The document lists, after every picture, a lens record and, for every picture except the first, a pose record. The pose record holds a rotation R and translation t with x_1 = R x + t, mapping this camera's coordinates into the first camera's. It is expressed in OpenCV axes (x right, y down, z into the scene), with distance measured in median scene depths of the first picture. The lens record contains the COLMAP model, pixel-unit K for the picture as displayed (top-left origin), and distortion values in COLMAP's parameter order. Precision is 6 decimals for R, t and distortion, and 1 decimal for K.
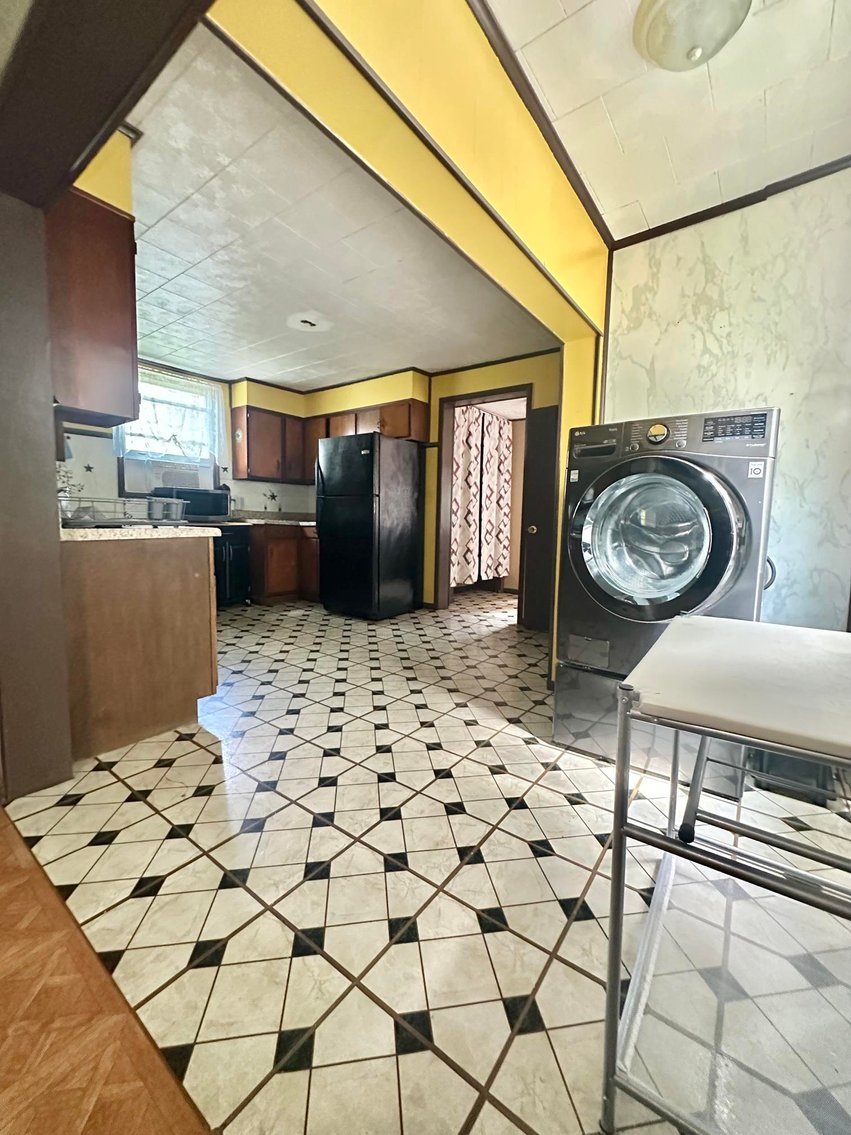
lens RADIAL K [[455.6, 0, 428.3], [0, 455.6, 565.3], [0, 0, 1]] dist [-0.000607, 0.000520]
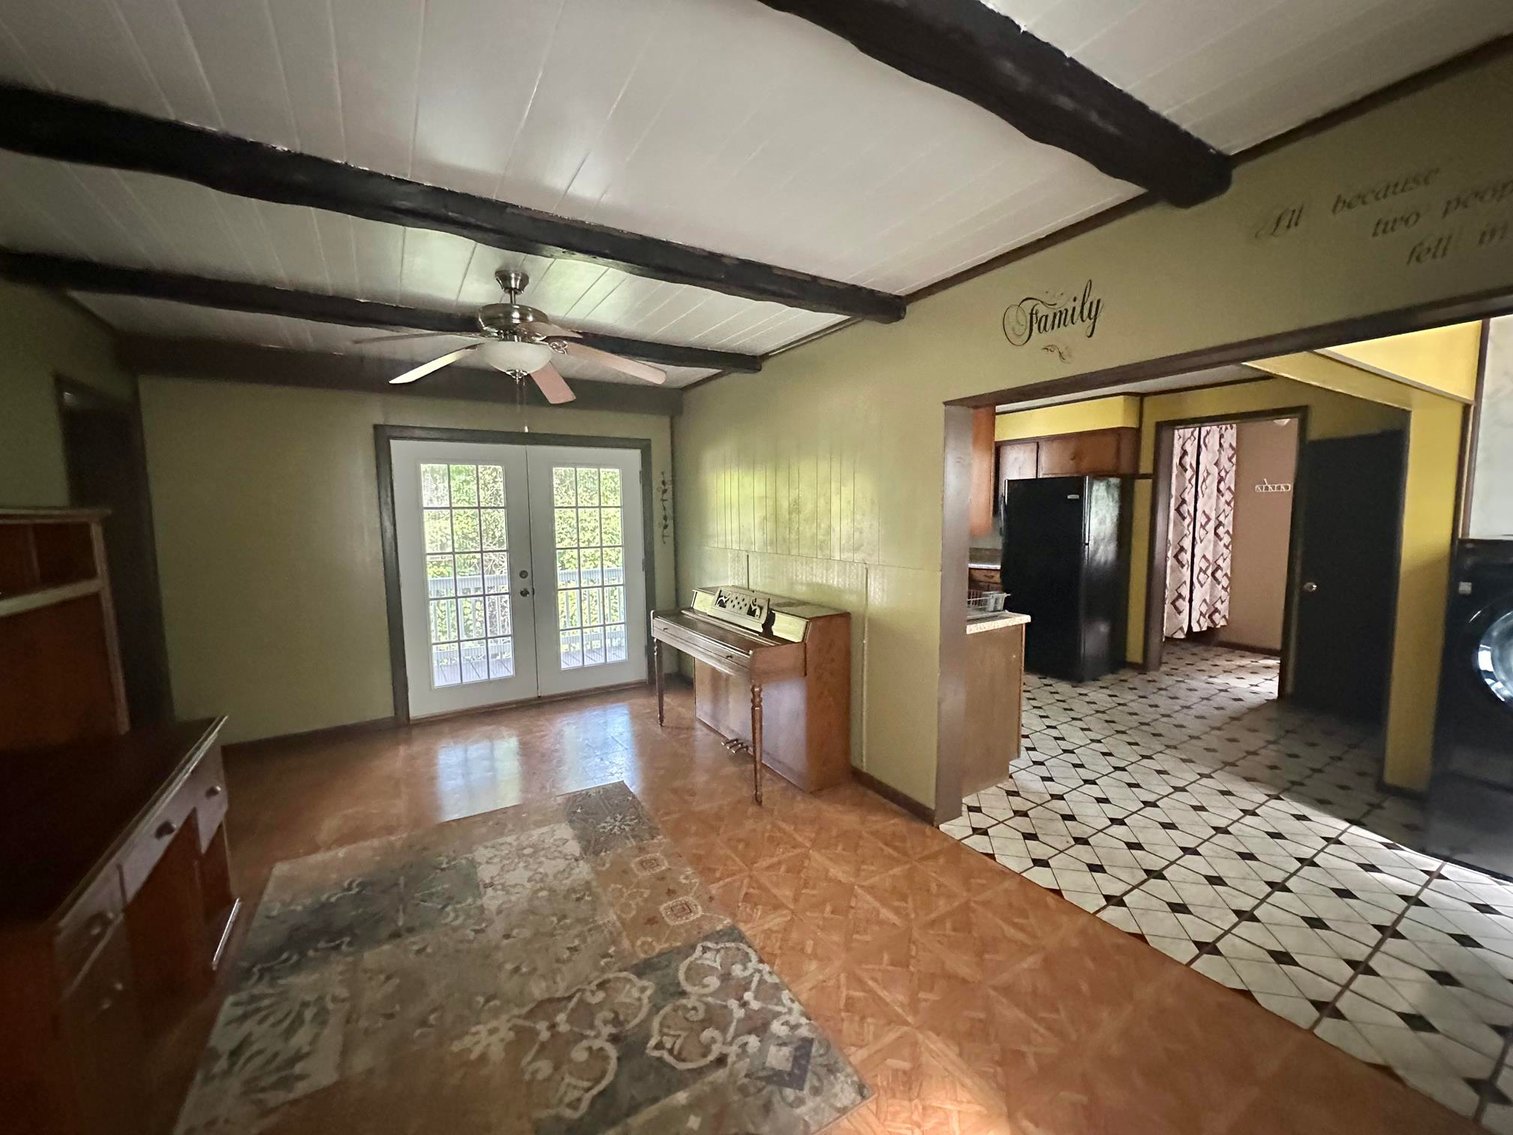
lens RADIAL K [[607.3, 0, 759.2], [0, 607.3, 567.0], [0, 0, 1]] dist [-0.000607, 0.000520]
pose [[0.930413, 0.002250, -0.366505, -0.371164], [-0.004460, 0.999977, -0.005184, -0.133345], [0.366485, 0.006458, 0.930402, -0.474535]]
